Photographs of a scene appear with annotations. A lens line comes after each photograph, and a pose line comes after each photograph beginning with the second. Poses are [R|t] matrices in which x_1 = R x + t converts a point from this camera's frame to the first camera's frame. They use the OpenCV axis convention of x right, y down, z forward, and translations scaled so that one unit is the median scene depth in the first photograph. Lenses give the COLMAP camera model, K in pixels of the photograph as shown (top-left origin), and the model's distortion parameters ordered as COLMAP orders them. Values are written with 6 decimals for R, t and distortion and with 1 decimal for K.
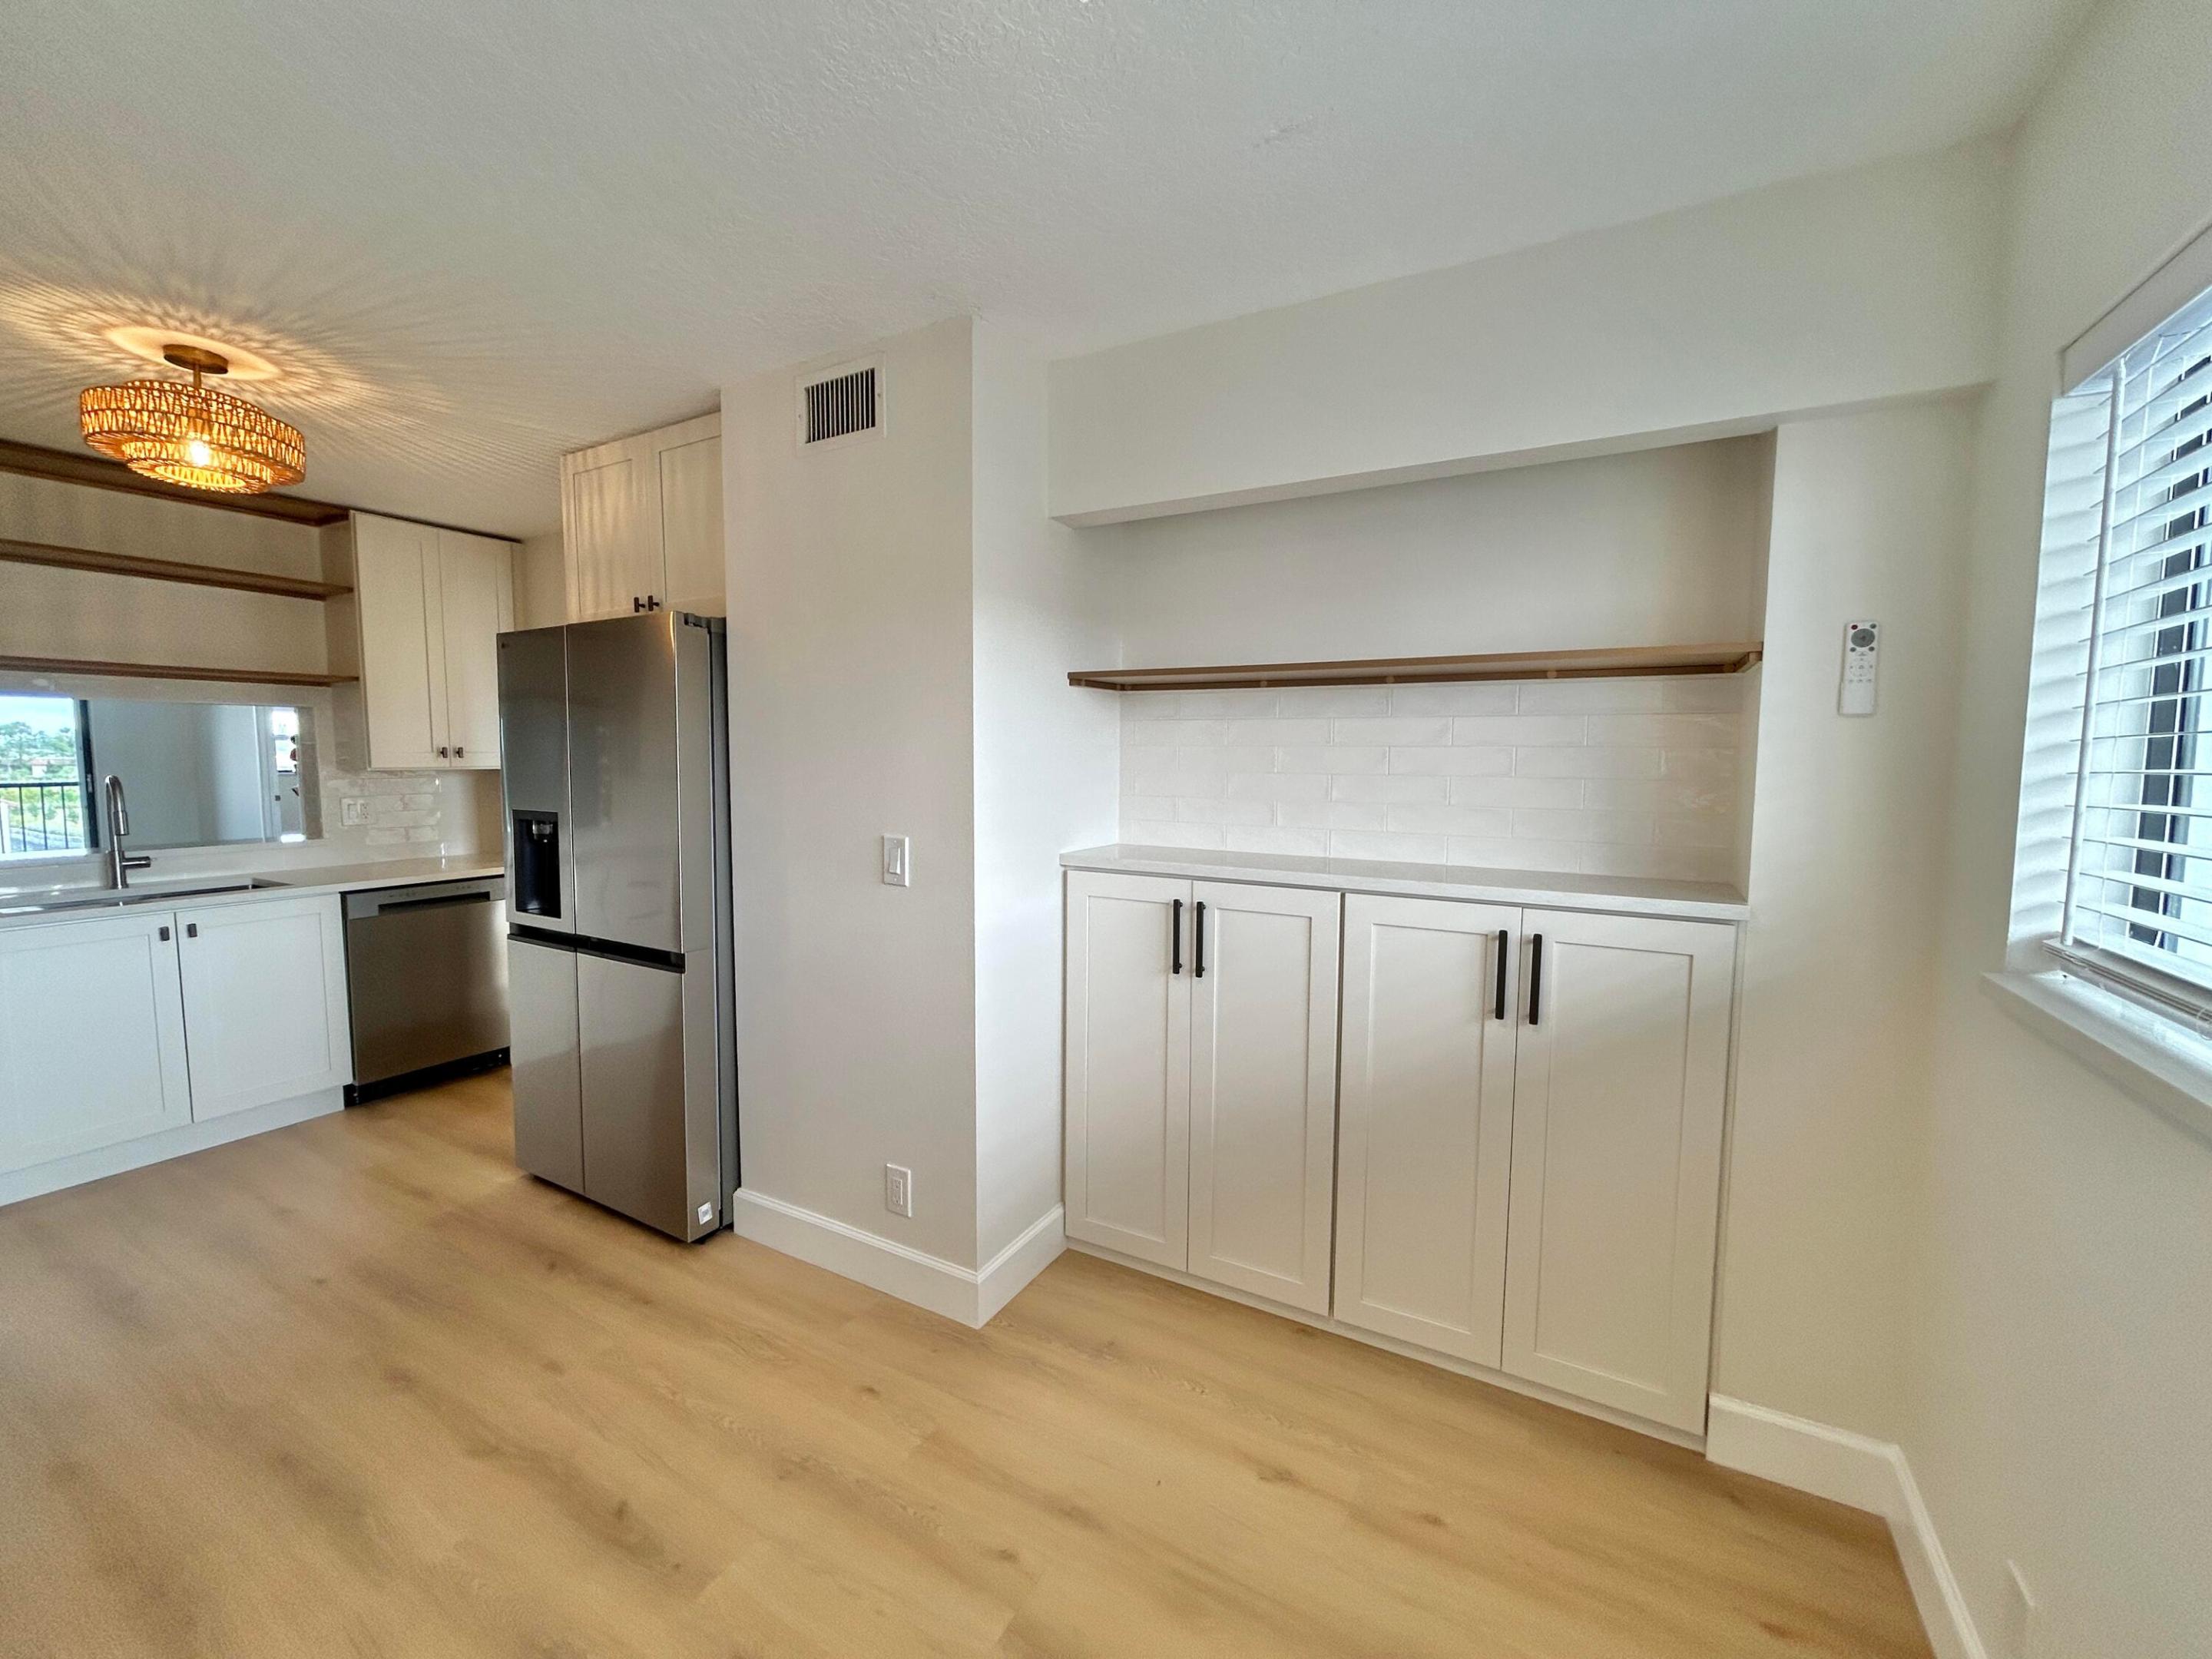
lens RADIAL K [[895.5, 0, 1104.8], [0, 895.5, 823.4], [0, 0, 1]] dist [-0.001789, 0.000704]
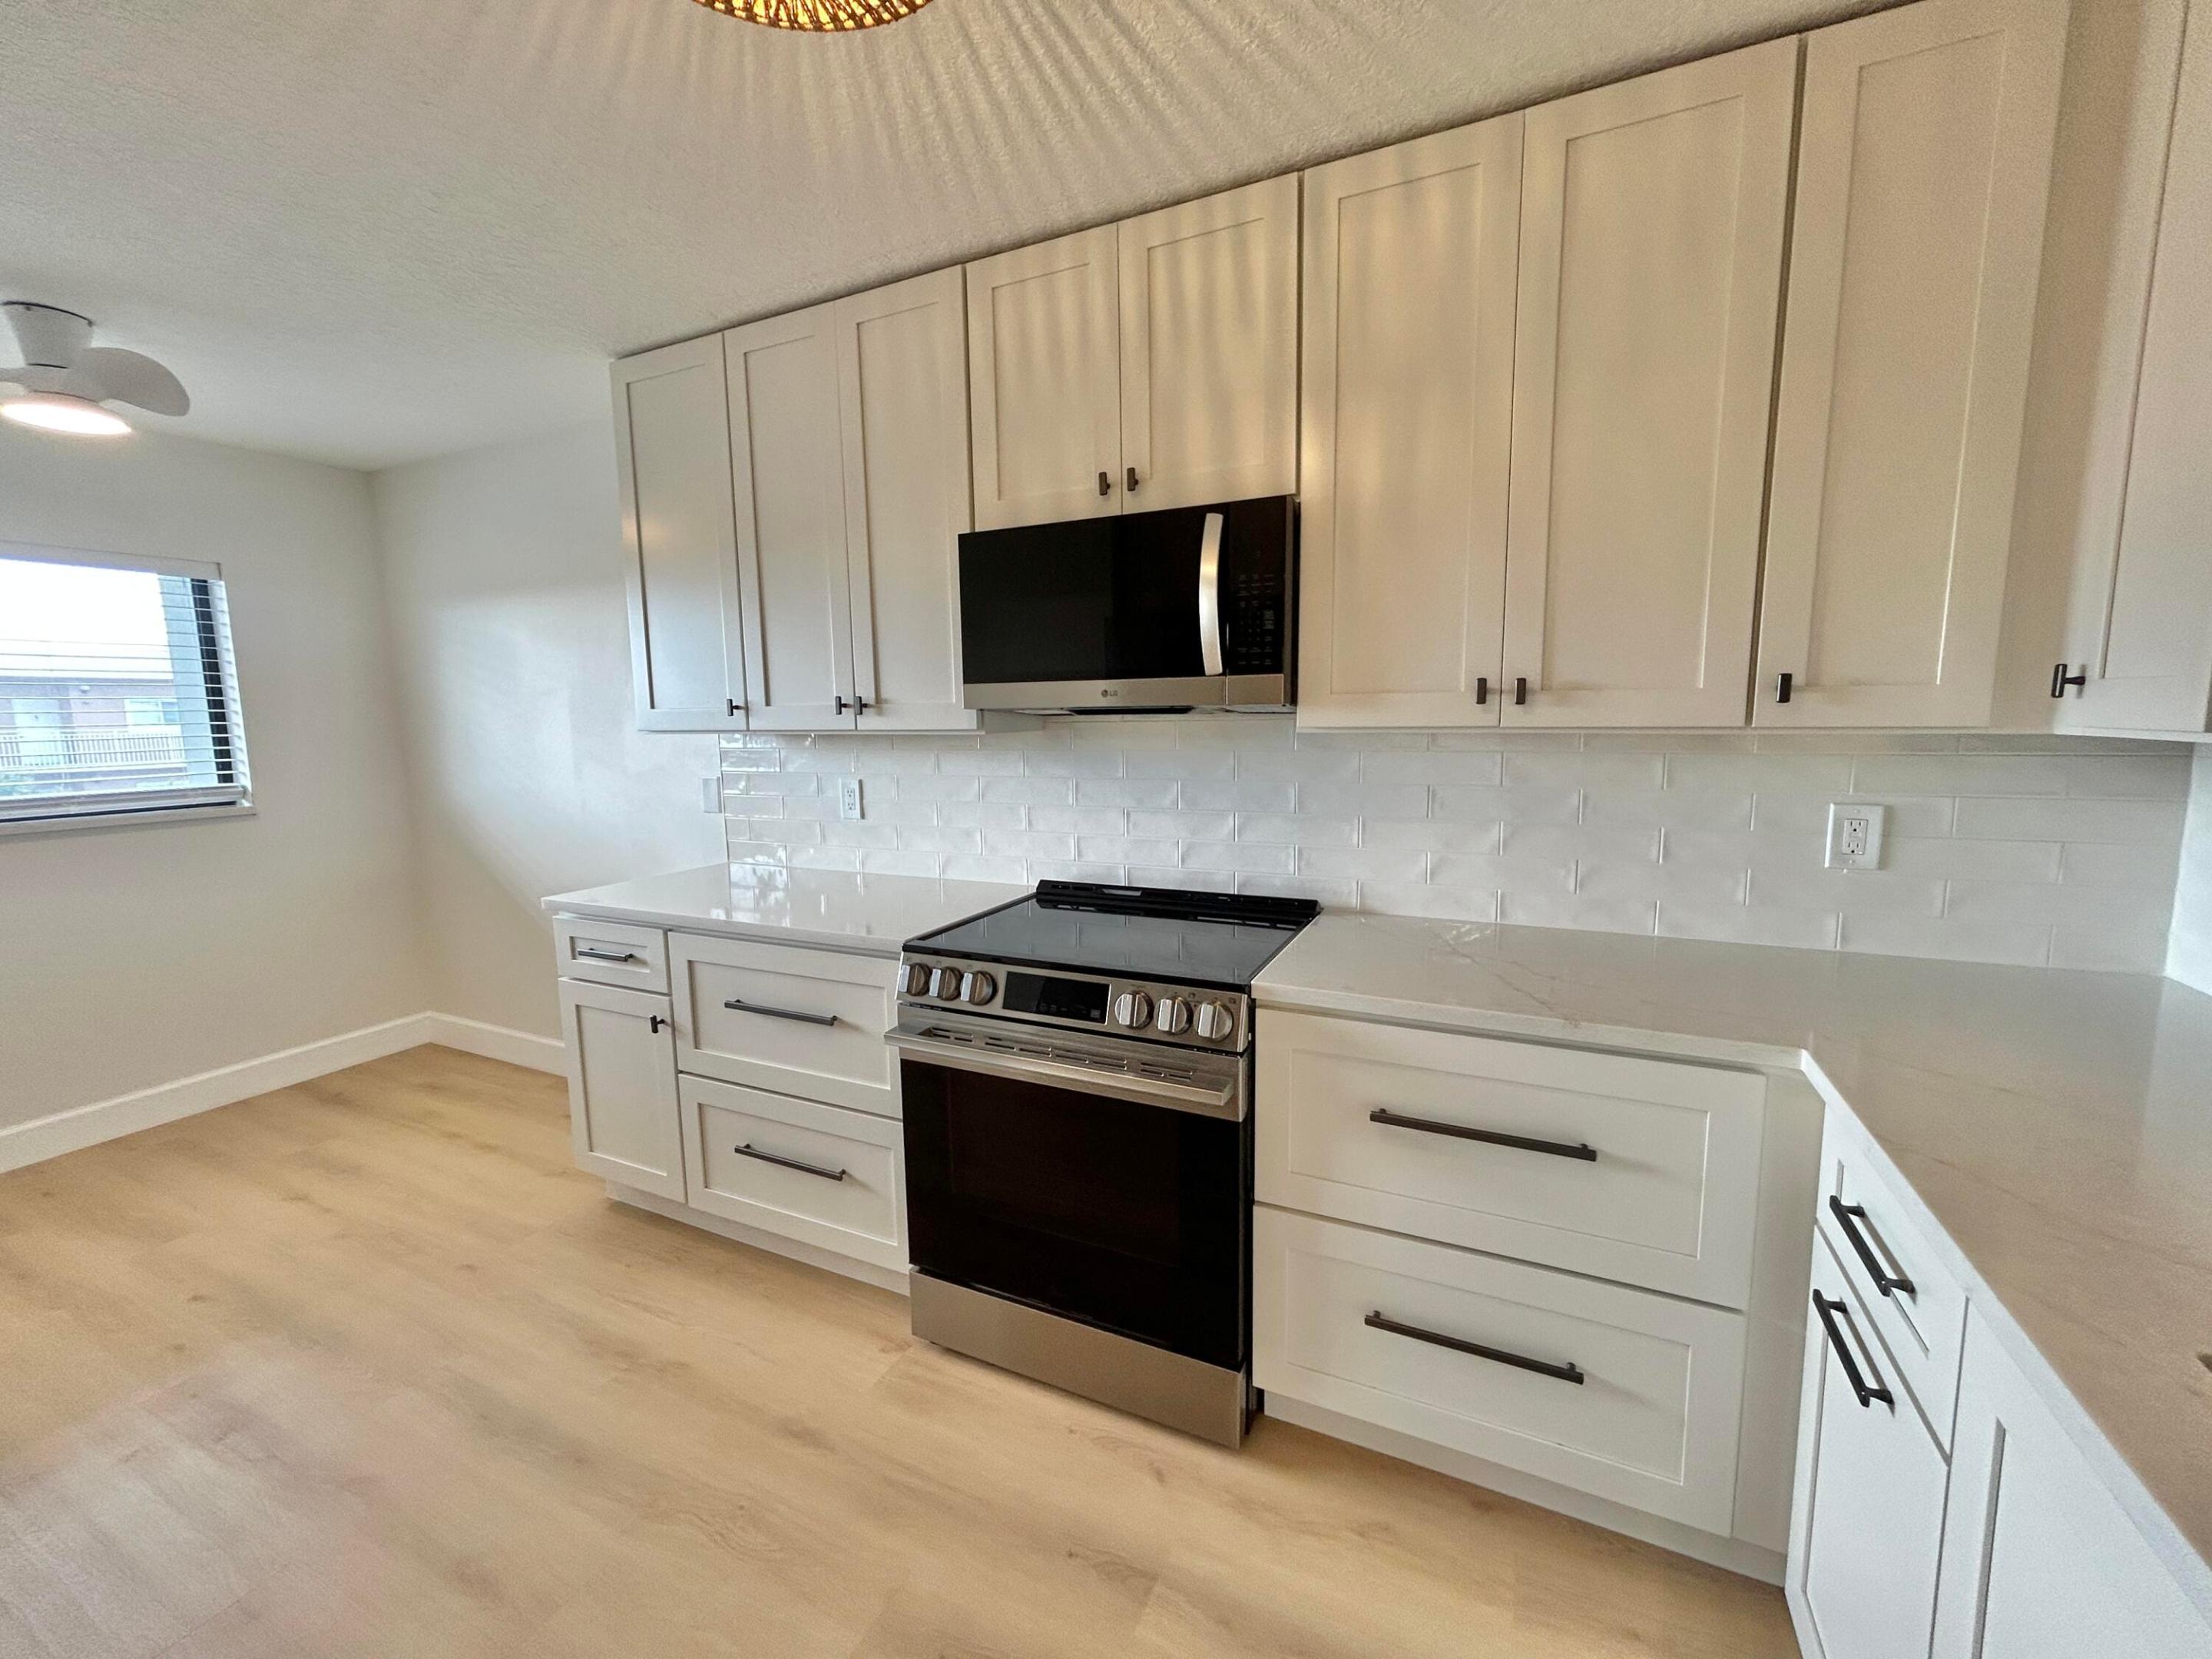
lens RADIAL K [[895.5, 0, 1099.7], [0, 895.5, 824.0], [0, 0, 1]] dist [-0.001789, 0.000704]
pose [[-0.997988, 0.019632, -0.060282, -0.852225], [0.007137, 0.979594, 0.200862, -0.081302], [0.062995, 0.200028, -0.977763, 1.094478]]
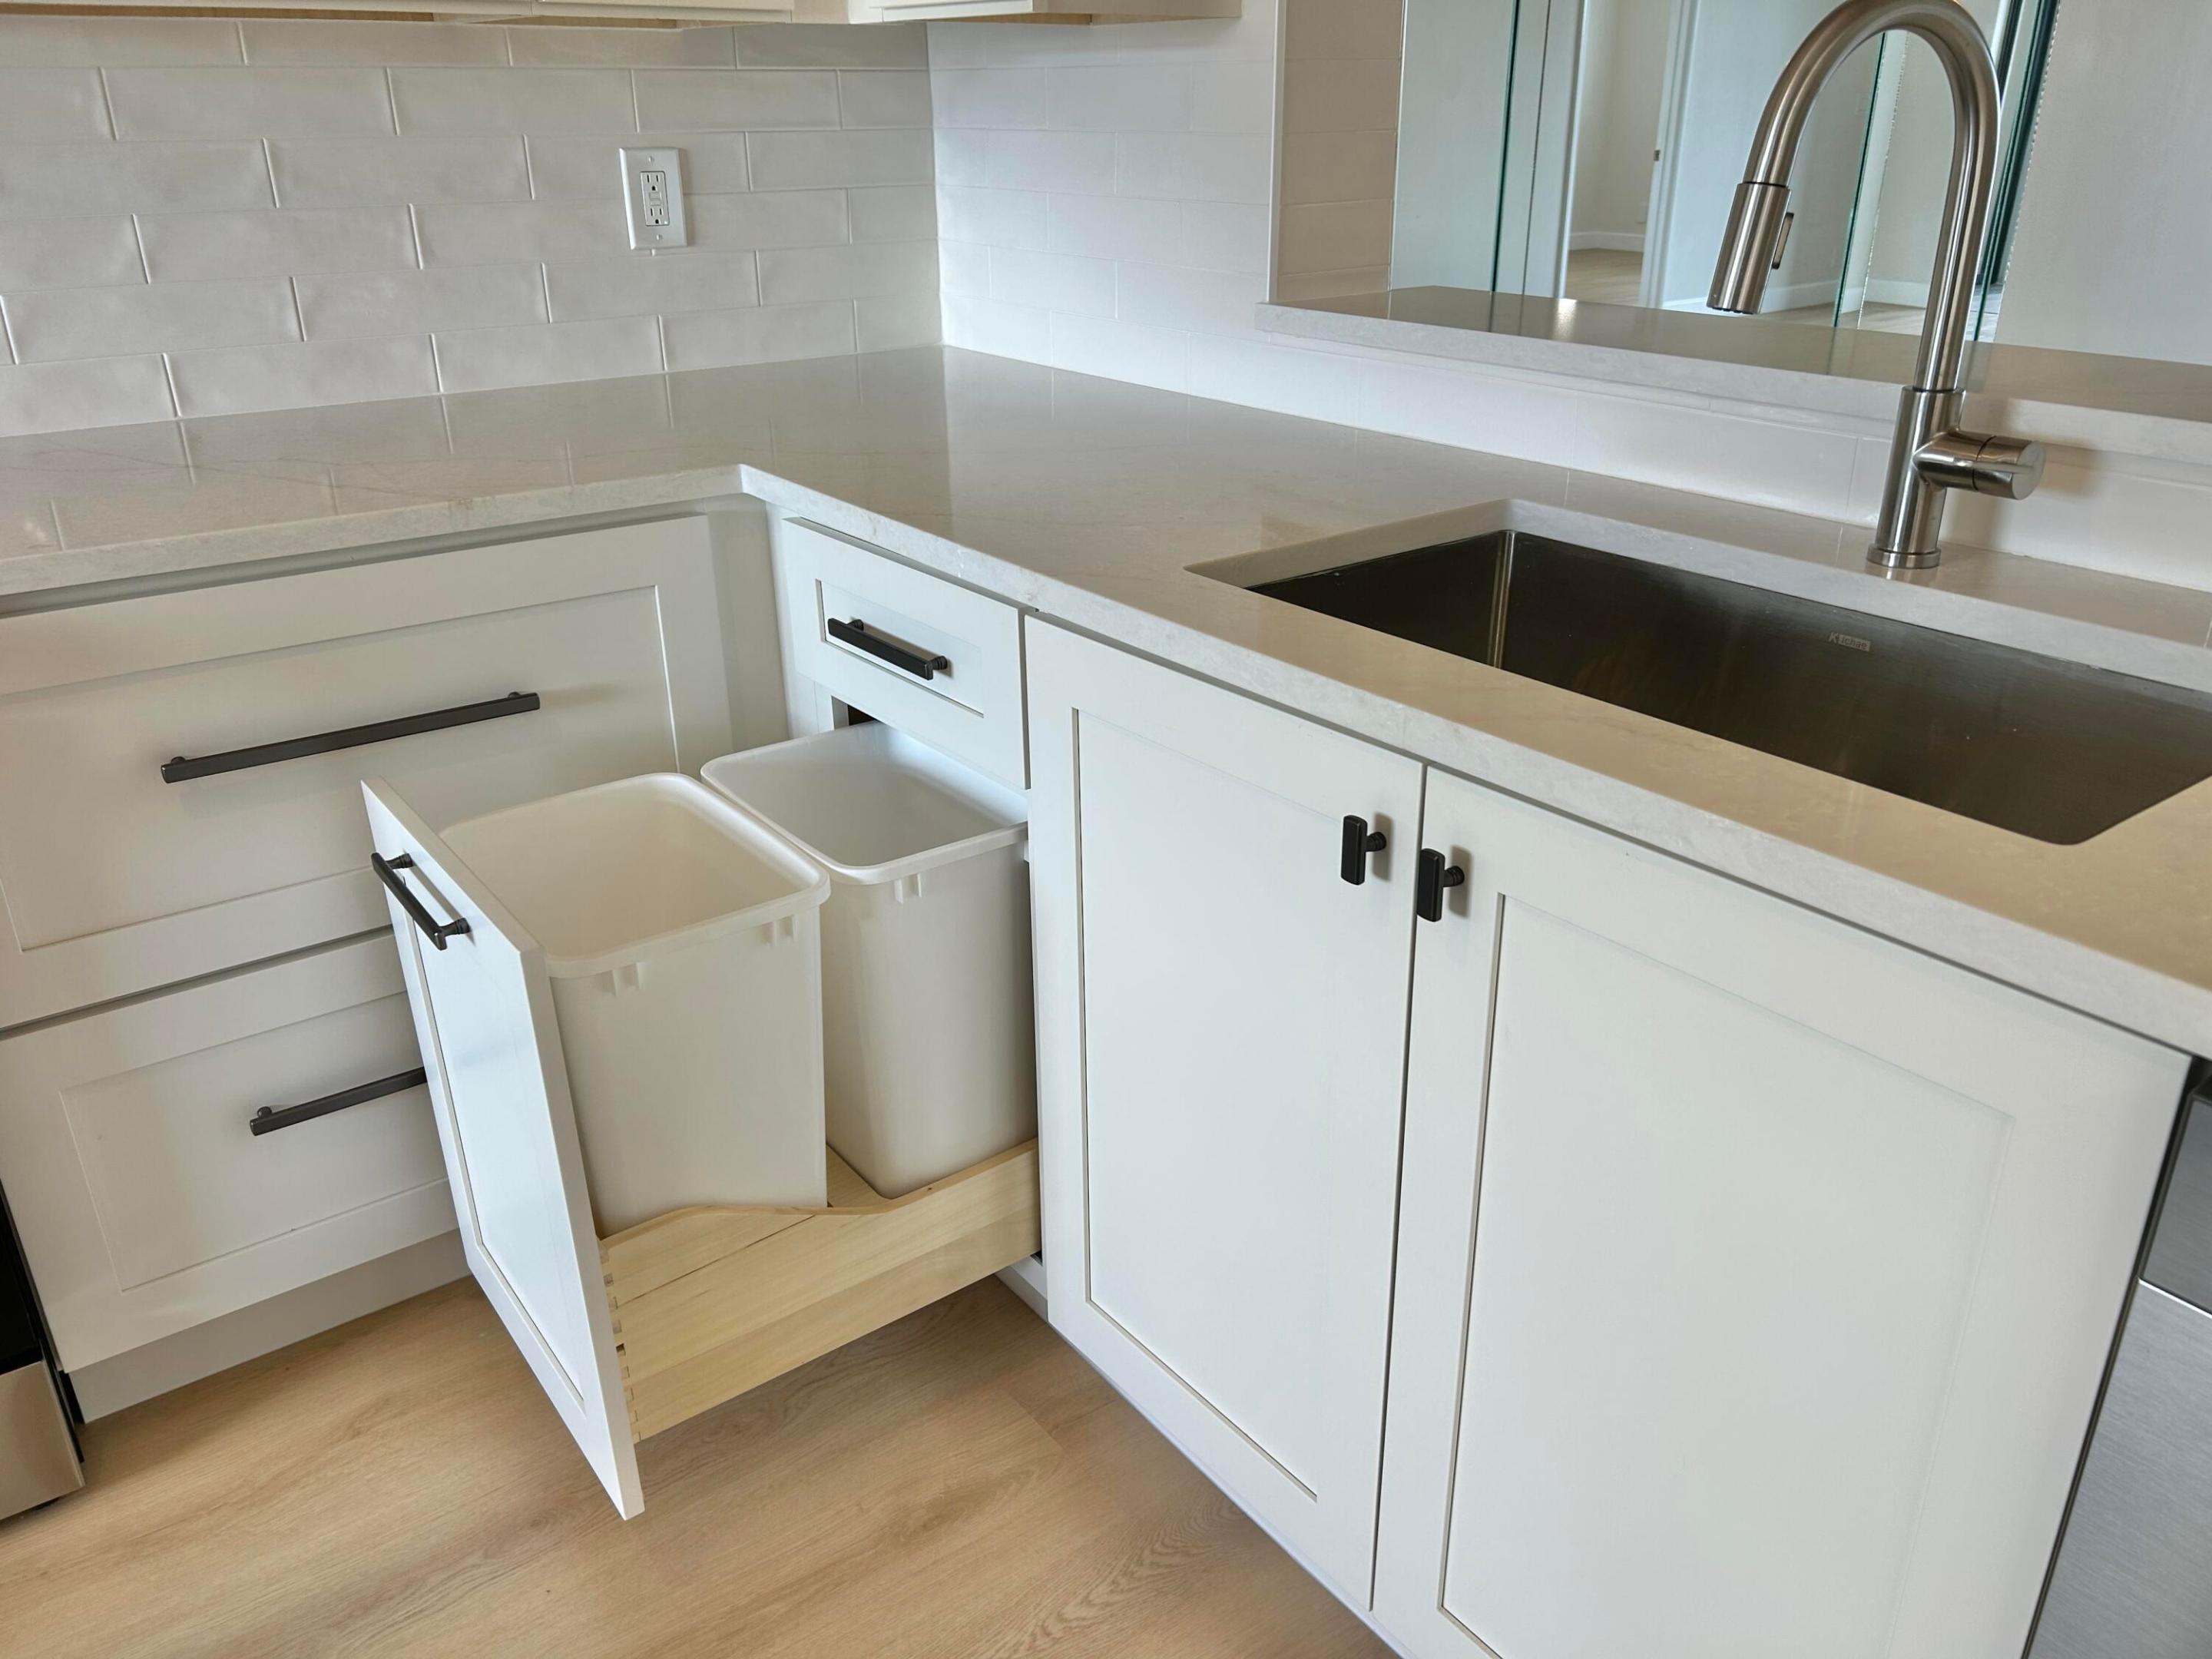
lens RADIAL K [[1662.6, 0, 1119.3], [0, 1662.6, 828.4], [0, 0, 1]] dist [0.024353, -0.015428]
pose [[-0.402935, 0.365866, -0.838919, -0.722837], [-0.066585, 0.902475, 0.425565, -0.033323], [0.912803, 0.227334, -0.339278, 1.075240]]
